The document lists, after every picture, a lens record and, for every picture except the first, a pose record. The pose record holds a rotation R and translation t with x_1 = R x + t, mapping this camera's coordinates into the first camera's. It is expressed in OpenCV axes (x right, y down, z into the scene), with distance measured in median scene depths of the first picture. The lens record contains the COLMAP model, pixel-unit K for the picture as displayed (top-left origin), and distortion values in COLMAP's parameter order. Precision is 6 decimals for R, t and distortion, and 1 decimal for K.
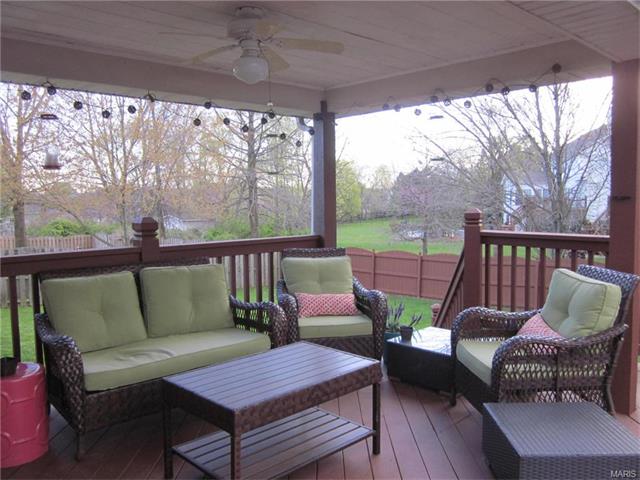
lens RADIAL K [[535.2, 0, 319.1], [0, 535.2, 241.2], [0, 0, 1]] dist [-0.024117, -0.001053]
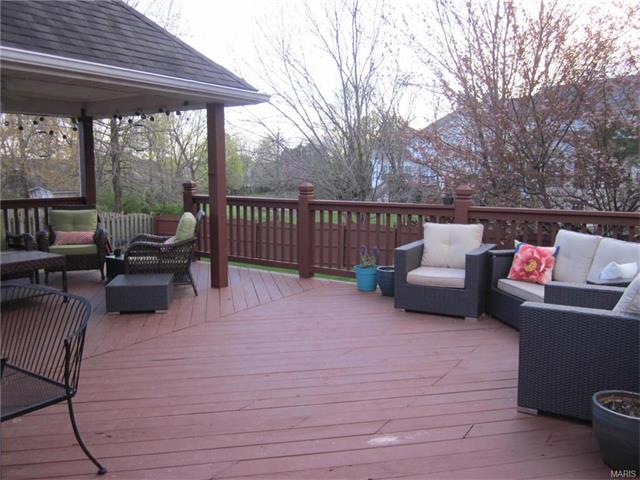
lens RADIAL K [[535.2, 0, 320.8], [0, 535.2, 239.1], [0, 0, 1]] dist [-0.024117, -0.001053]
pose [[0.981114, -0.010051, 0.193168, 0.385875], [0.001437, 0.999000, 0.044683, 0.044163], [-0.193424, -0.043561, 0.980148, -0.654151]]
